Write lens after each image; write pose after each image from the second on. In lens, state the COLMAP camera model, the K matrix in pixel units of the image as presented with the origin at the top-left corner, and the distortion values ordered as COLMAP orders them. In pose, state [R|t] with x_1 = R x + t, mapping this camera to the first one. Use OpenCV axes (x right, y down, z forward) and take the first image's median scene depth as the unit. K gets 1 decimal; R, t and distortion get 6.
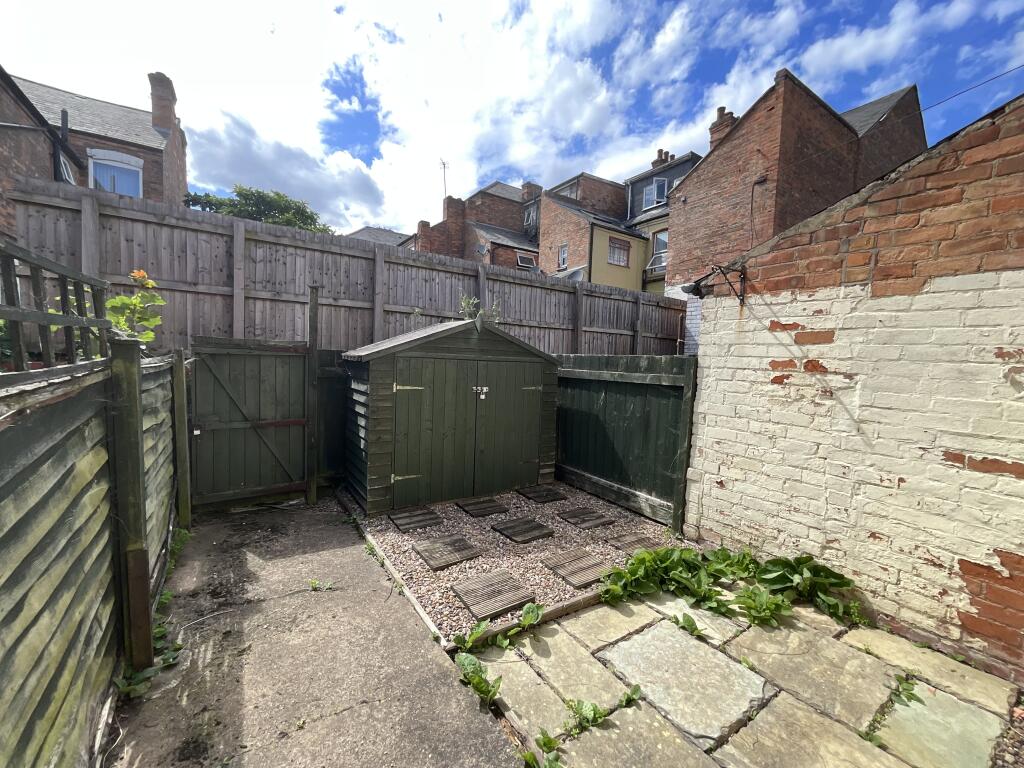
lens RADIAL K [[412.2, 0, 511.2], [0, 412.2, 383.9], [0, 0, 1]] dist [-0.004117, 0.001094]
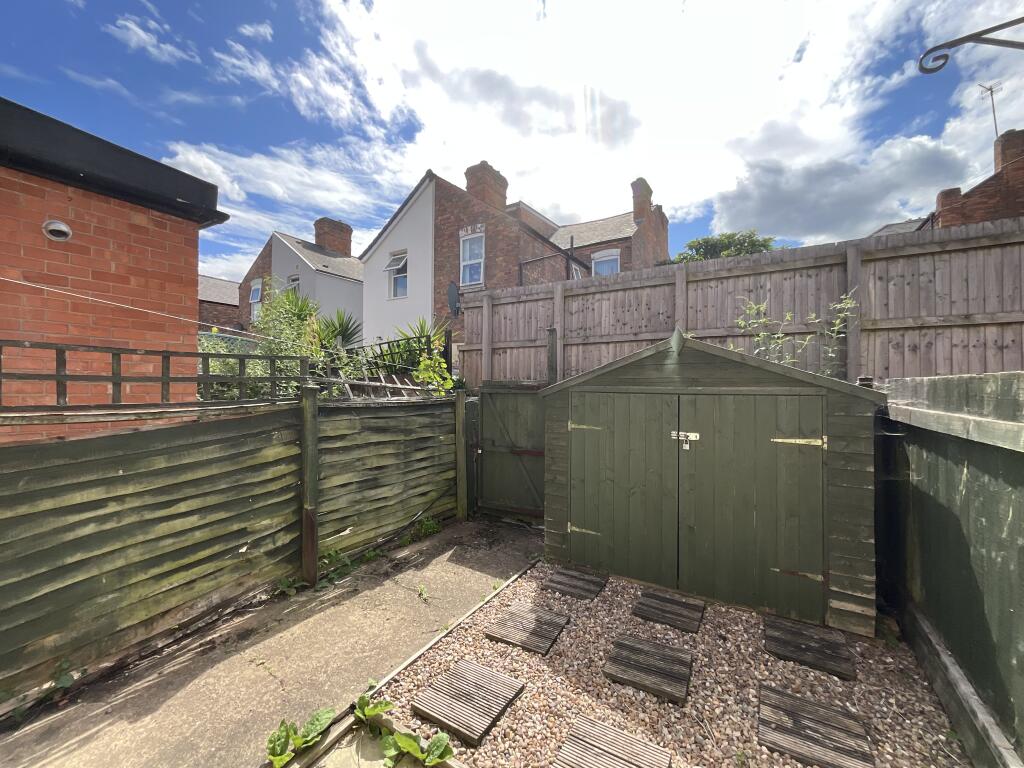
lens RADIAL K [[412.2, 0, 509.6], [0, 412.2, 384.3], [0, 0, 1]] dist [-0.004117, 0.001094]
pose [[0.416589, -0.041459, -0.908149, 0.417669], [-0.041760, 0.997032, -0.064673, -0.015110], [0.908135, 0.064866, 0.413622, 0.421497]]
